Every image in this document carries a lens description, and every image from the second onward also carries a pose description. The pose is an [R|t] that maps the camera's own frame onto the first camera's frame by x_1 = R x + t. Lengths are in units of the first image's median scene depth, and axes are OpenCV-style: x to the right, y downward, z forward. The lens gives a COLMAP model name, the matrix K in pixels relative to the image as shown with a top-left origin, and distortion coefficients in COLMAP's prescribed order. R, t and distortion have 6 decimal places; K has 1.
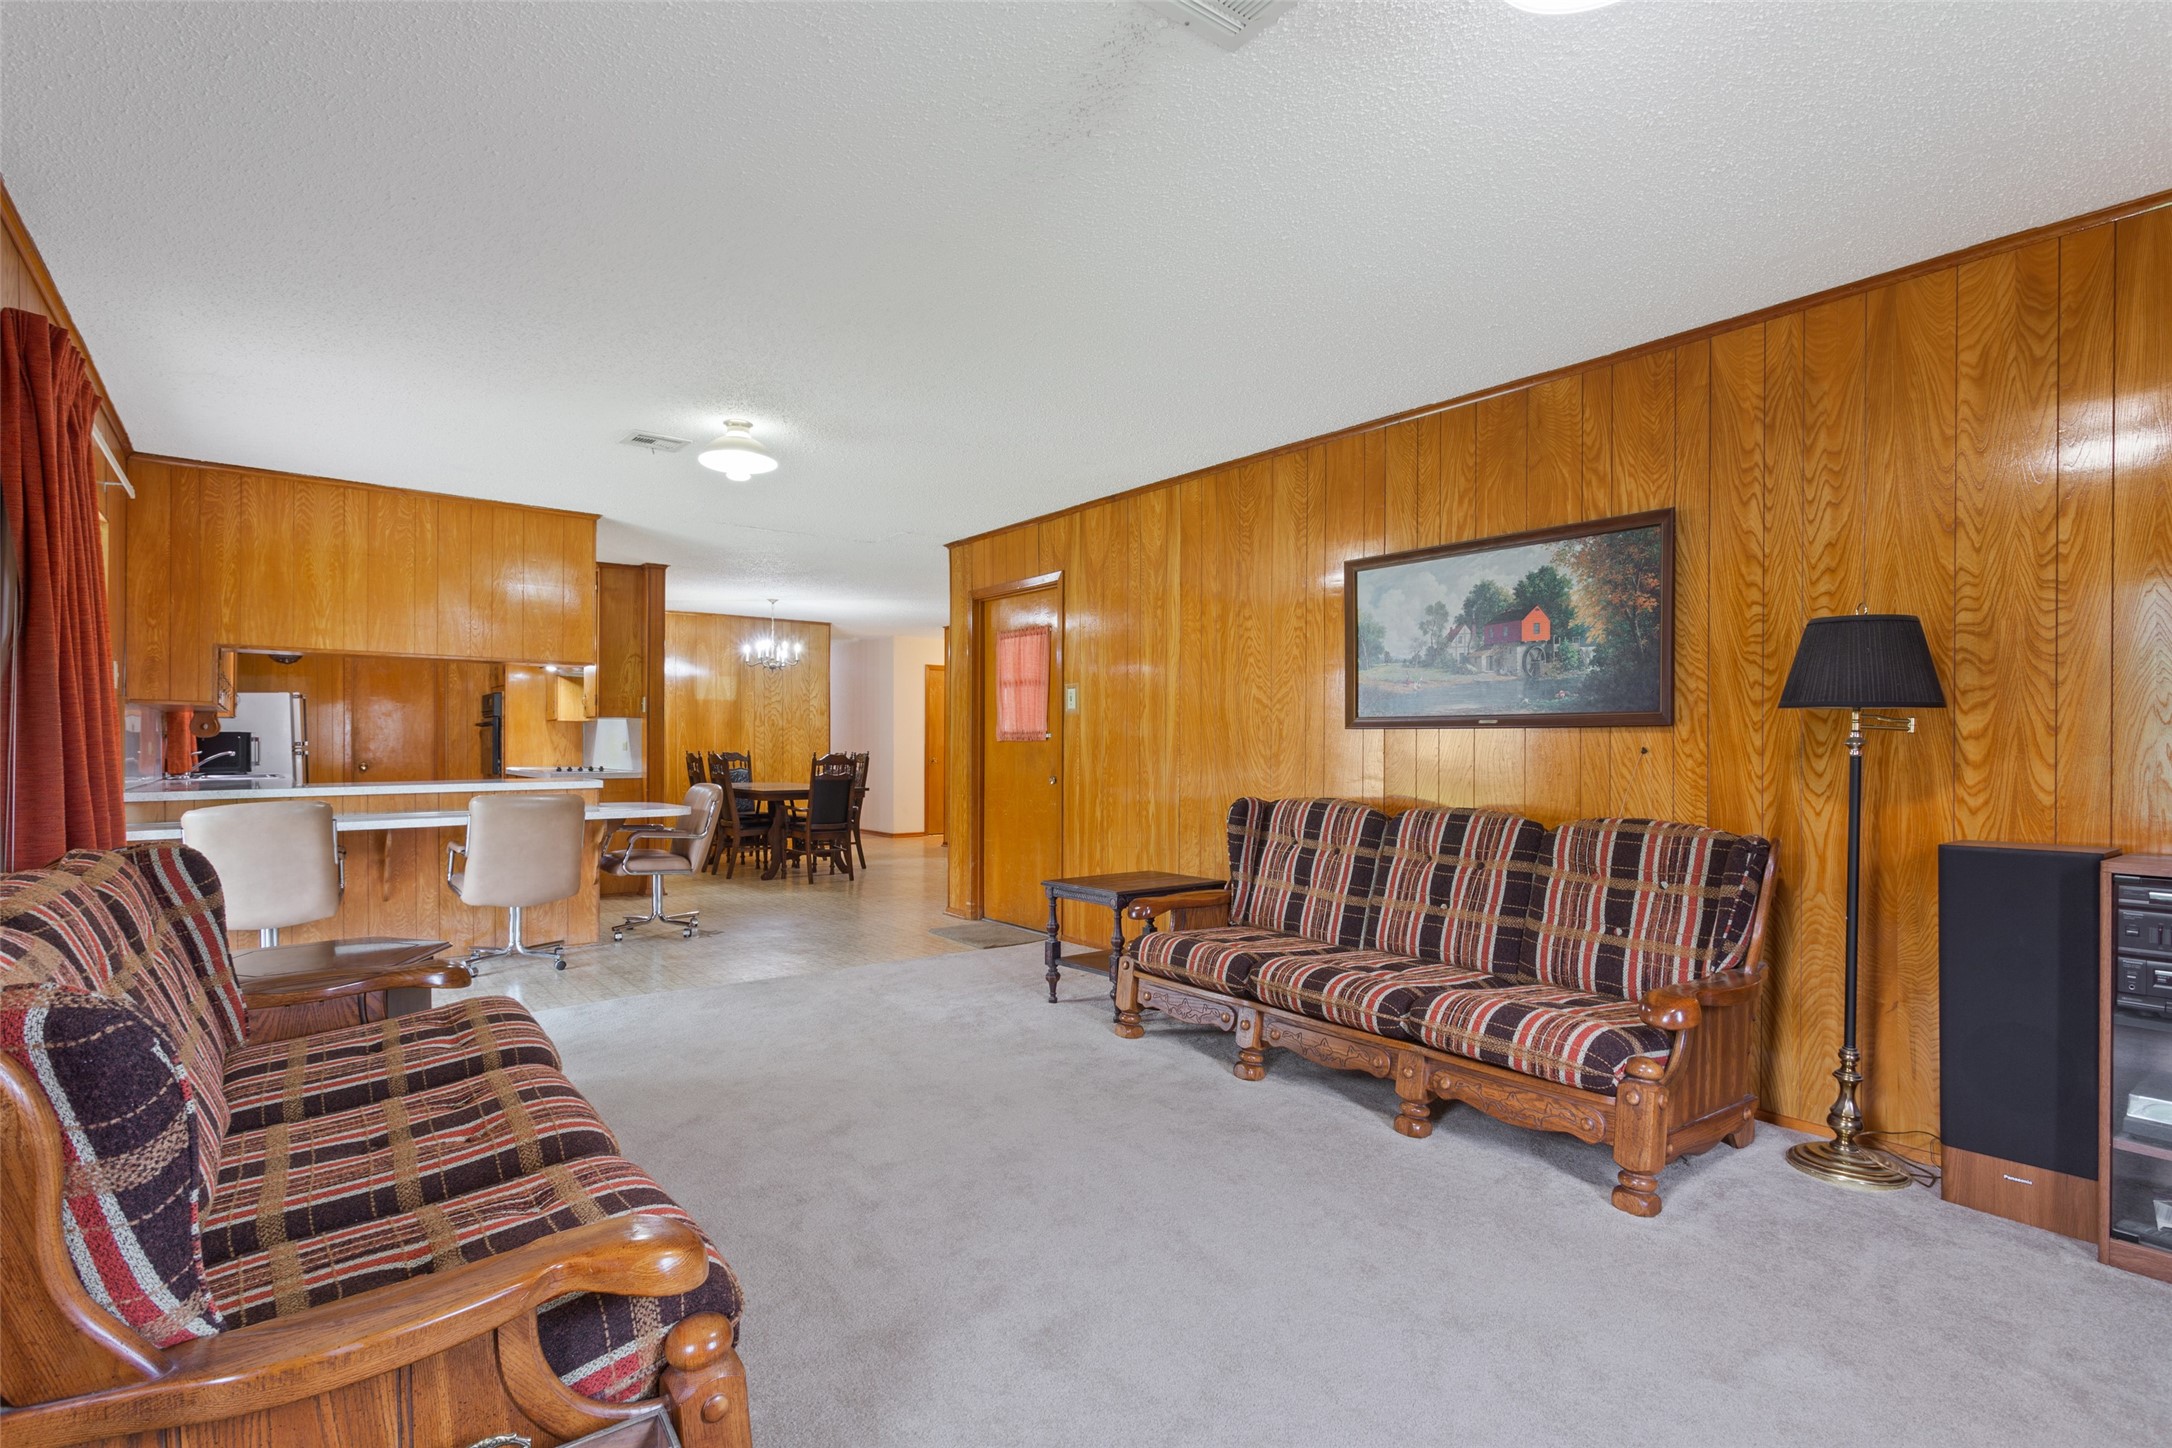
lens RADIAL K [[1022.5, 0, 1093.7], [0, 1022.5, 739.0], [0, 0, 1]] dist [0.002491, -0.000202]
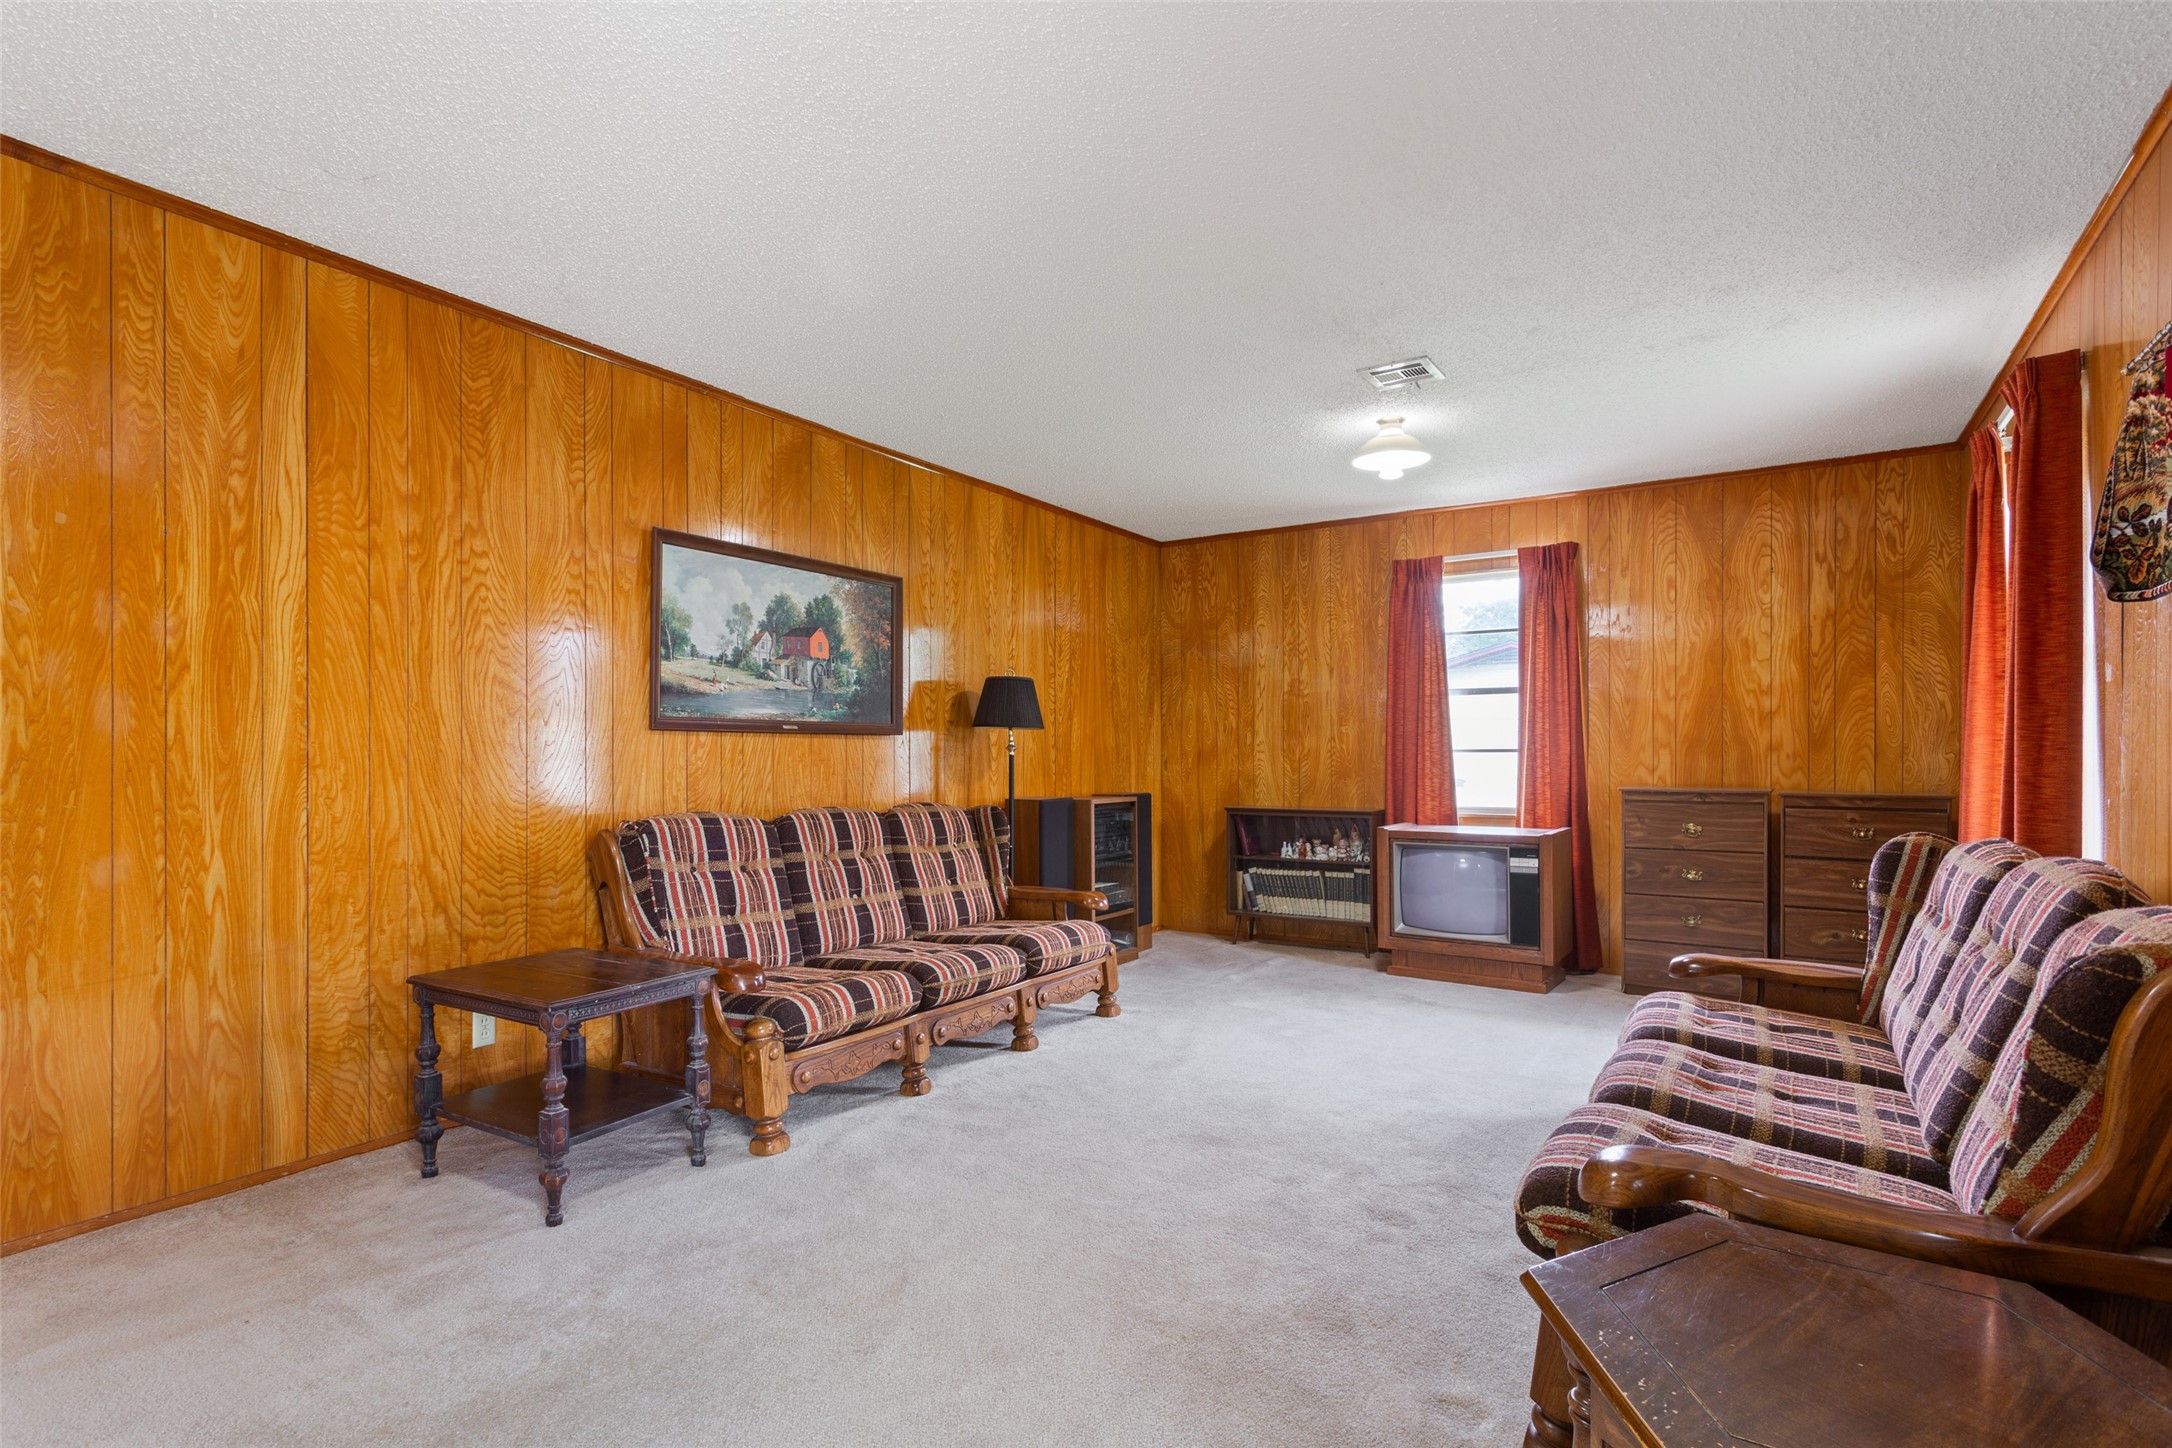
lens RADIAL K [[1022.5, 0, 1158.1], [0, 1022.5, 758.7], [0, 0, 1]] dist [0.002491, -0.000202]
pose [[-0.340668, -0.010326, 0.940127, -0.735401], [-0.006773, 0.999941, 0.008529, 0.004239], [-0.940159, -0.003462, -0.340718, 0.982723]]
